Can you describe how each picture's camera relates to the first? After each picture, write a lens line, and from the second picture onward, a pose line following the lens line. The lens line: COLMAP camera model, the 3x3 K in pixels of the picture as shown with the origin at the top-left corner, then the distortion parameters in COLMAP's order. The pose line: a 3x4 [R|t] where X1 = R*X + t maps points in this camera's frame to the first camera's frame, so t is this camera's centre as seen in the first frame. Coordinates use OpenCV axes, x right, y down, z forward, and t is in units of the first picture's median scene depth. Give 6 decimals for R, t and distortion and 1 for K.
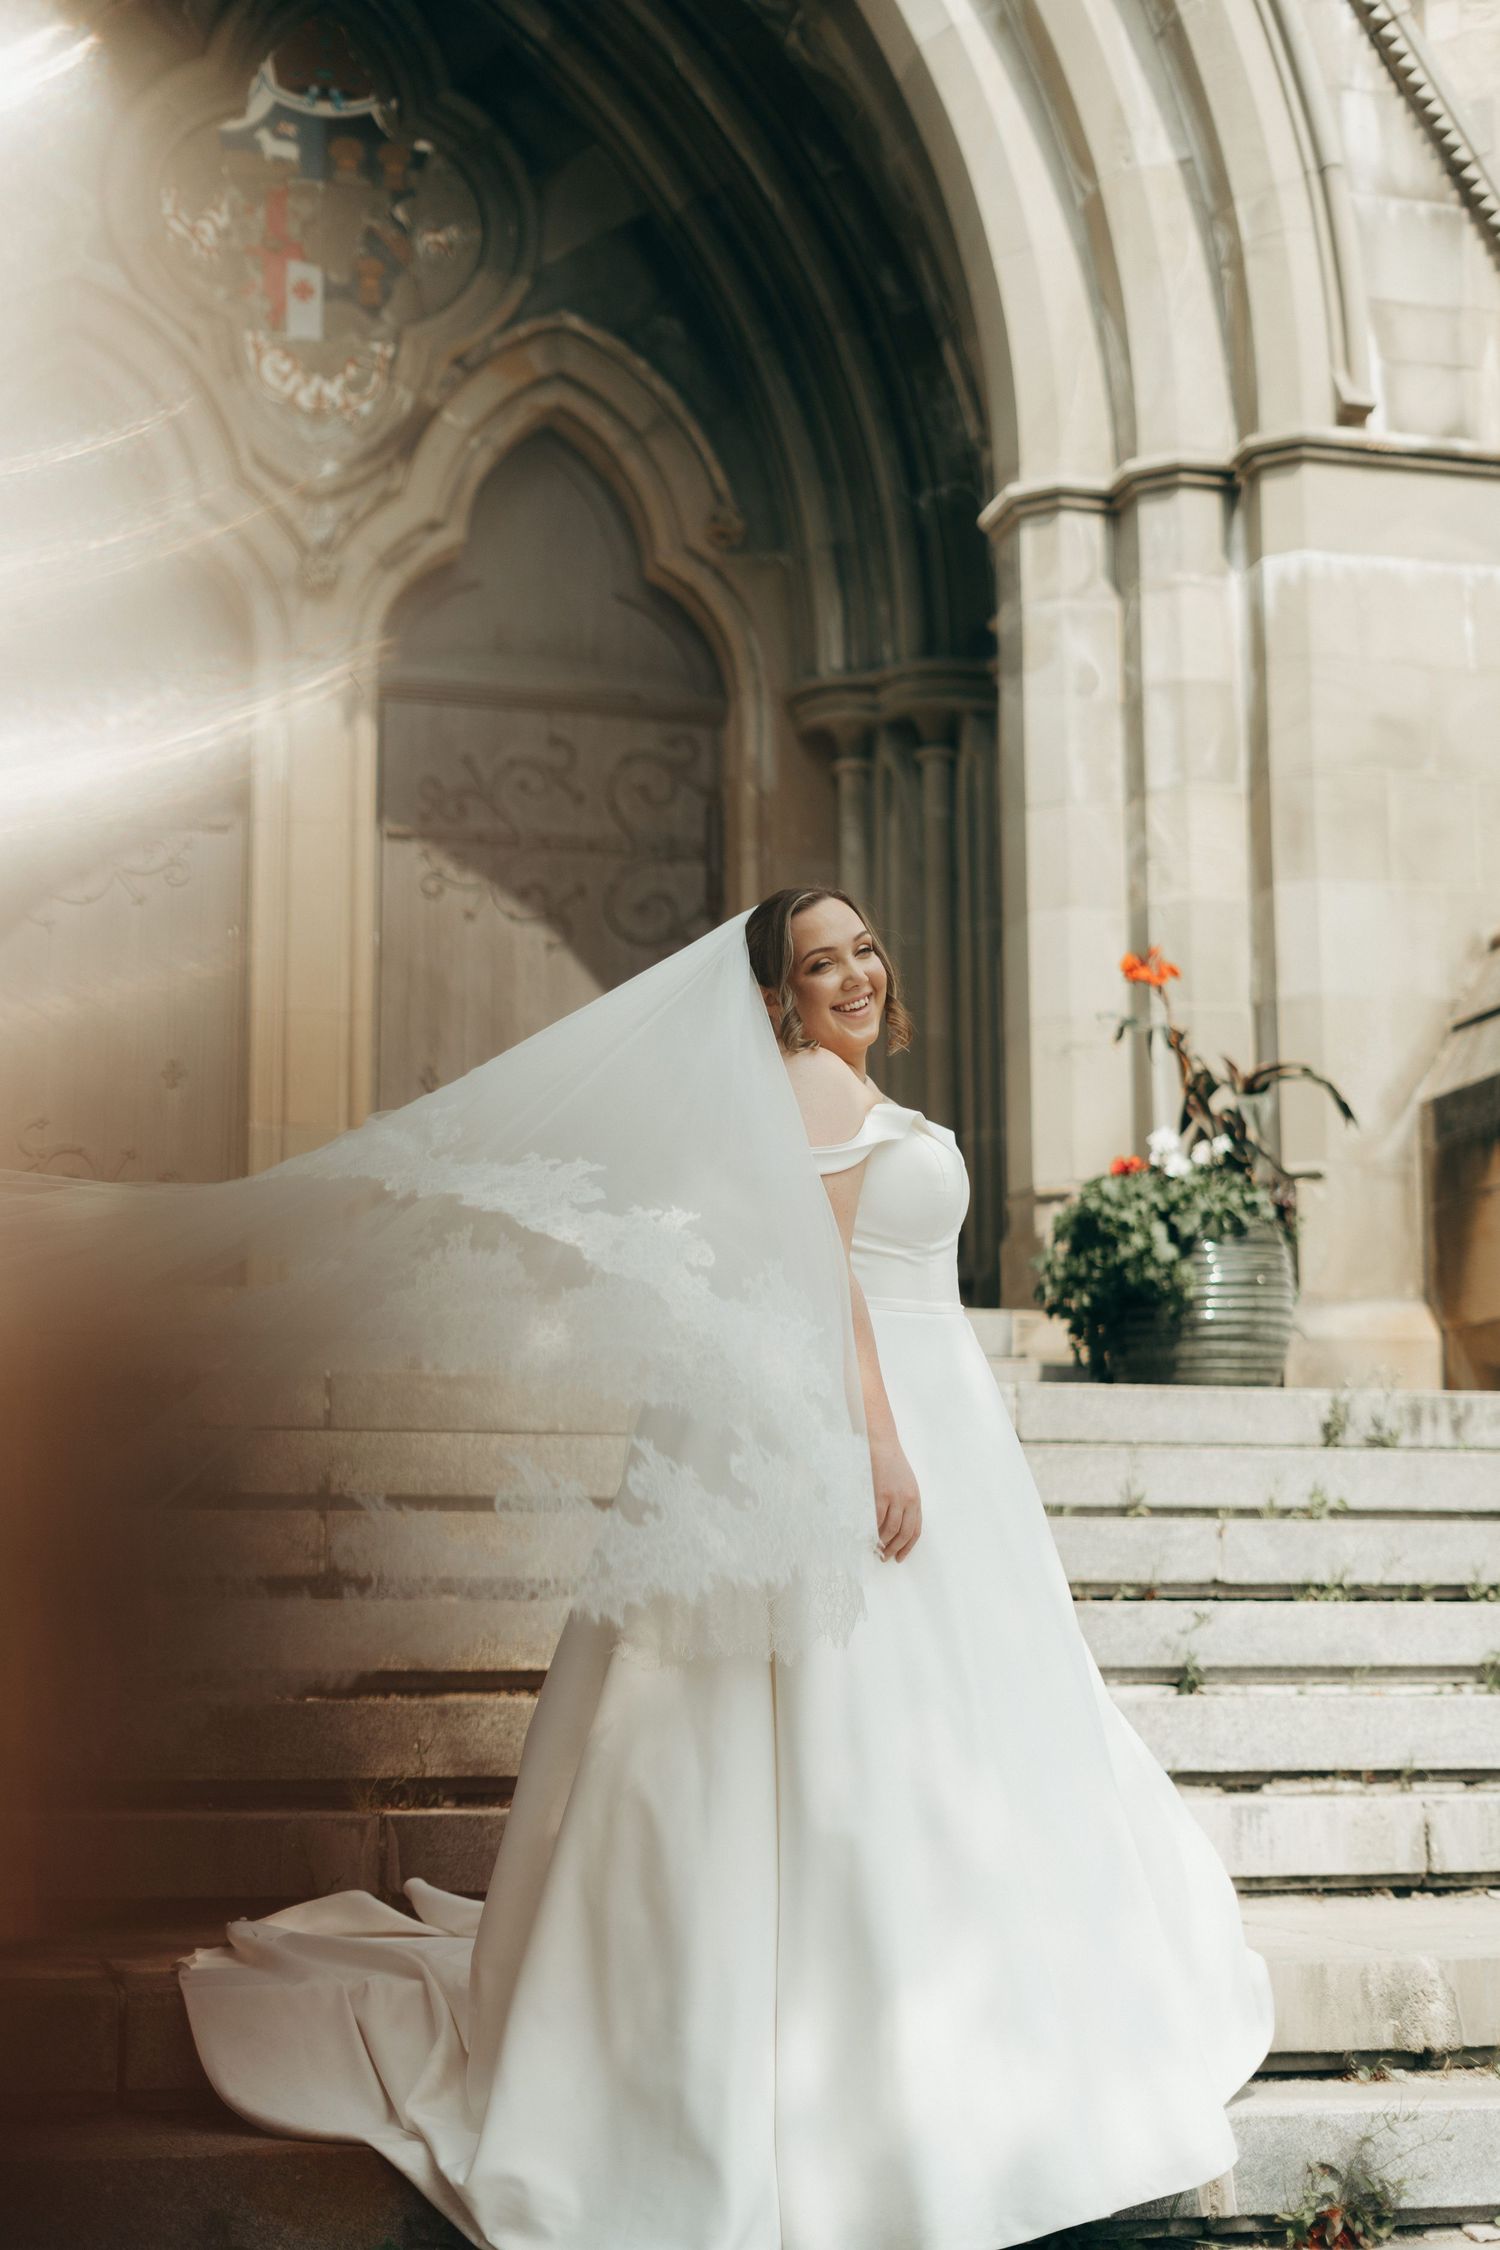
lens RADIAL K [[3263.1, 0, 755.3], [0, 3263.1, 1137.4], [0, 0, 1]] dist [-0.022466, 0.071378]
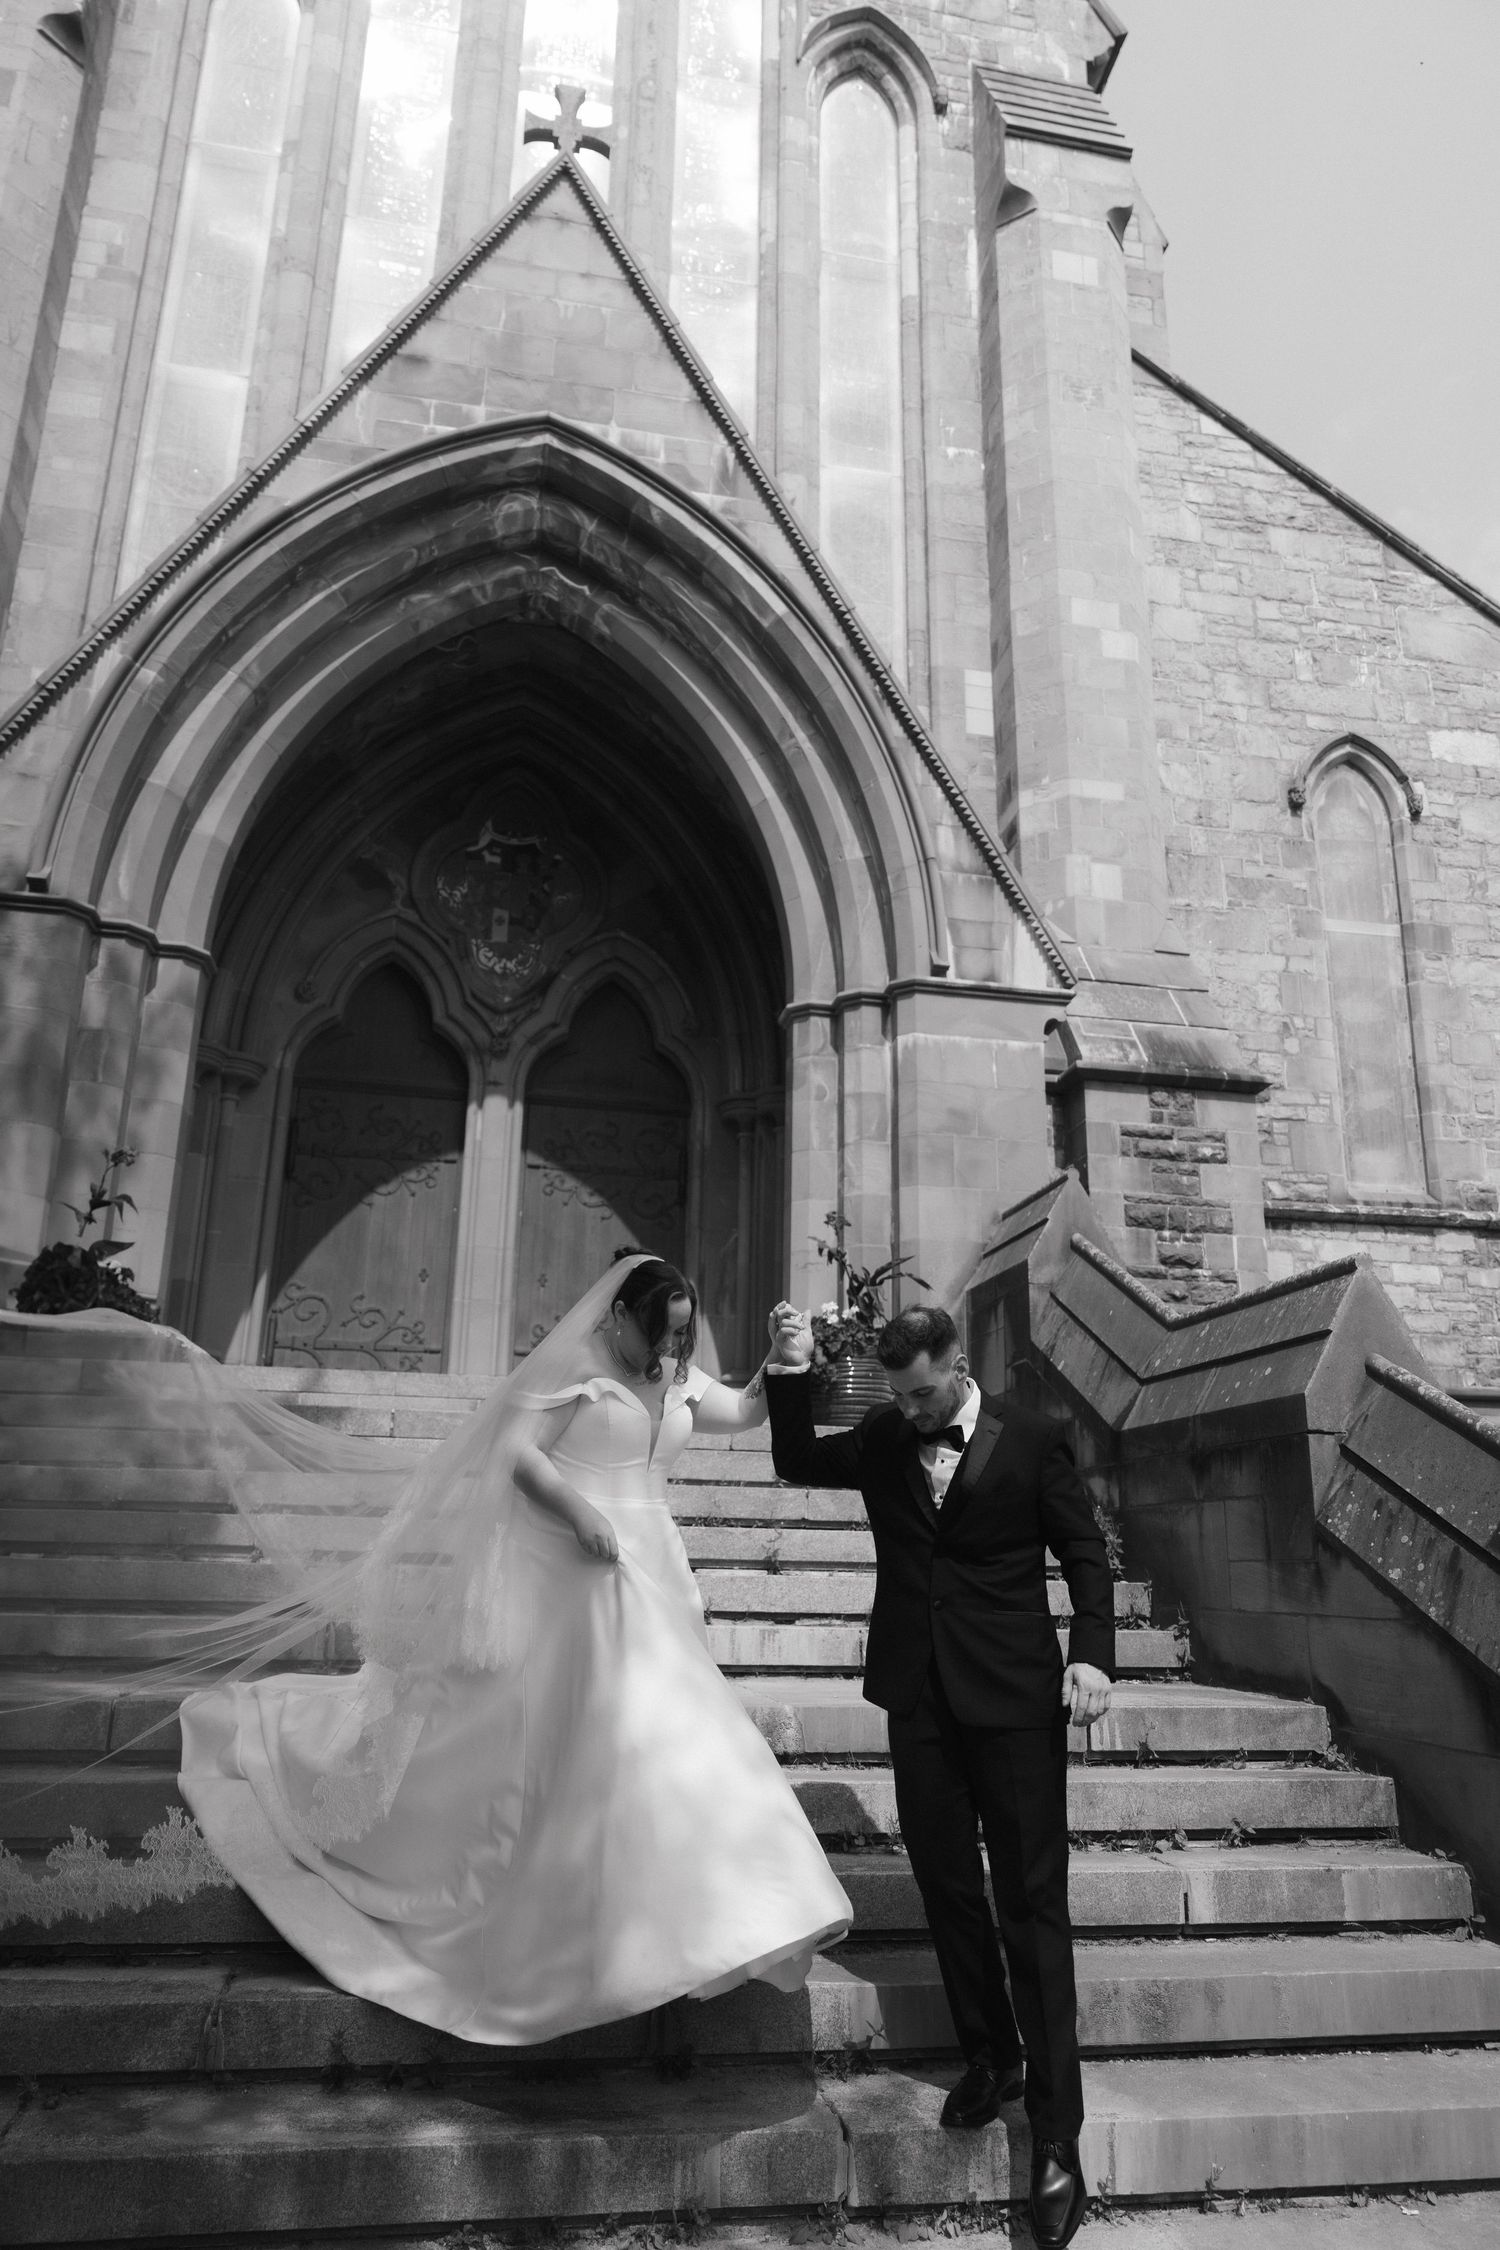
lens RADIAL K [[1504.5, 0, 758.6], [0, 1504.5, 1132.7], [0, 0, 1]] dist [-0.015084, 0.015249]
pose [[0.997778, 0.004171, -0.066494, 0.128341], [-0.012356, 0.992311, -0.123155, 0.008209], [0.065469, 0.123703, 0.990157, 0.020869]]
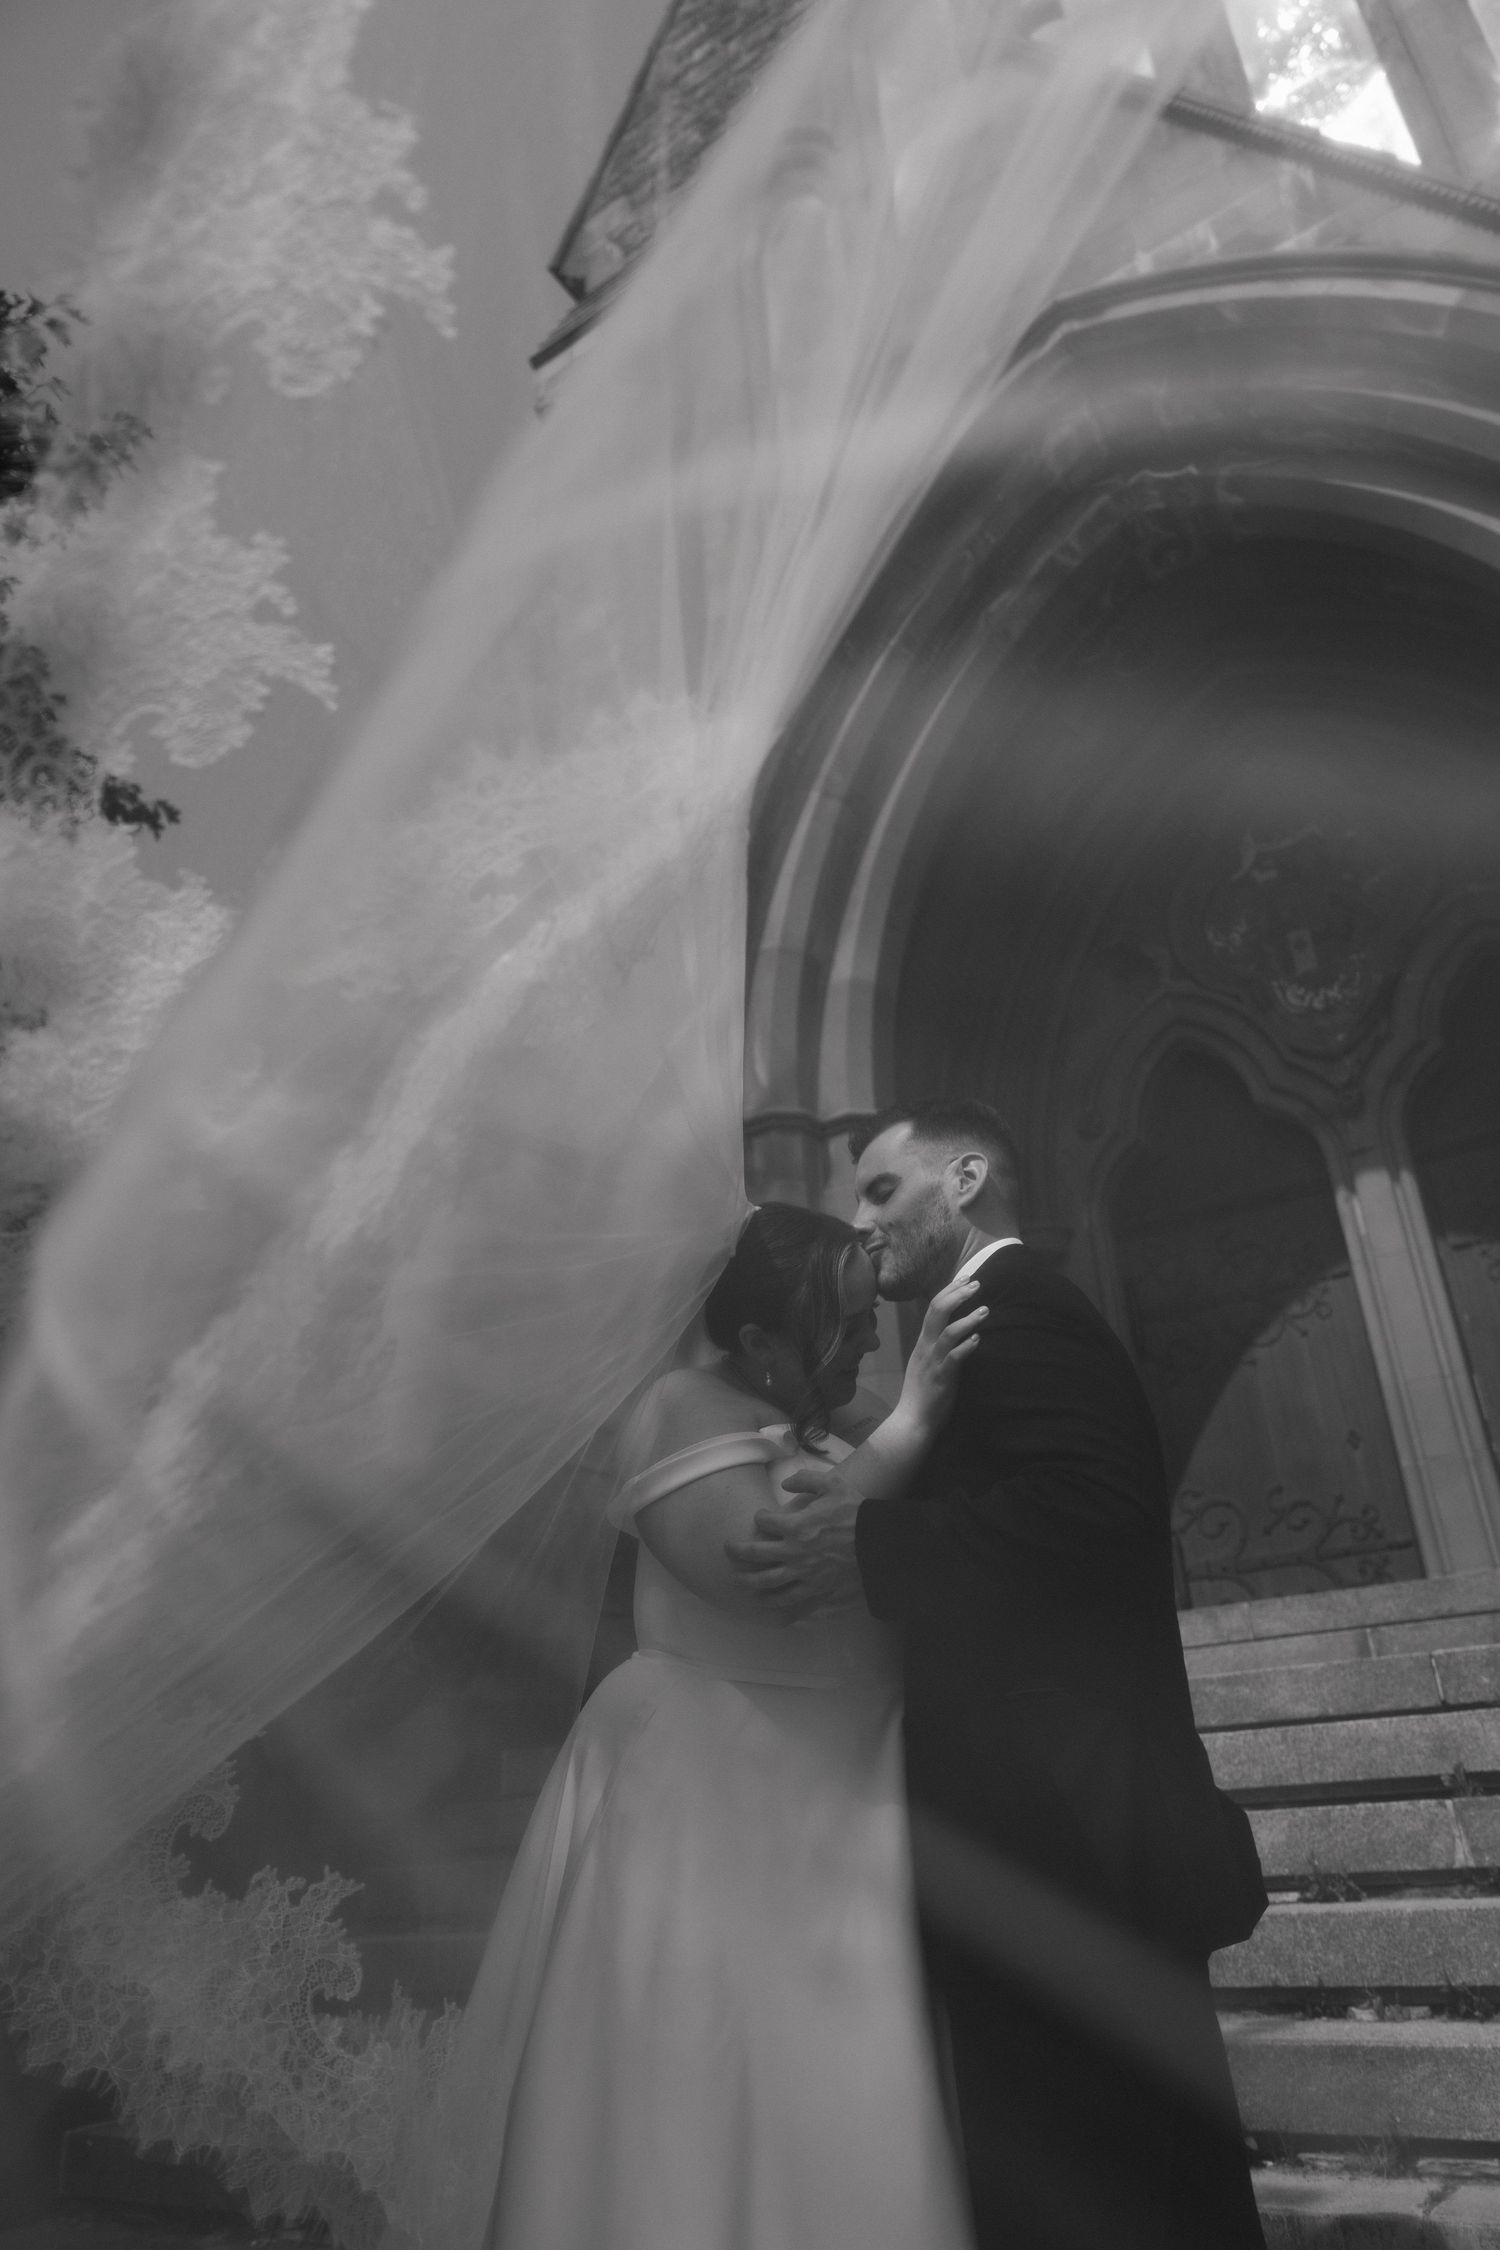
lens RADIAL K [[1504.5, 0, 758.6], [0, 1504.5, 1132.7], [0, 0, 1]] dist [-0.015084, 0.015249]
pose [[0.666427, -0.348382, -0.659169, 0.176819], [0.176500, 0.932702, -0.314506, 0.022001], [0.724377, 0.093252, 0.683068, 0.358968]]
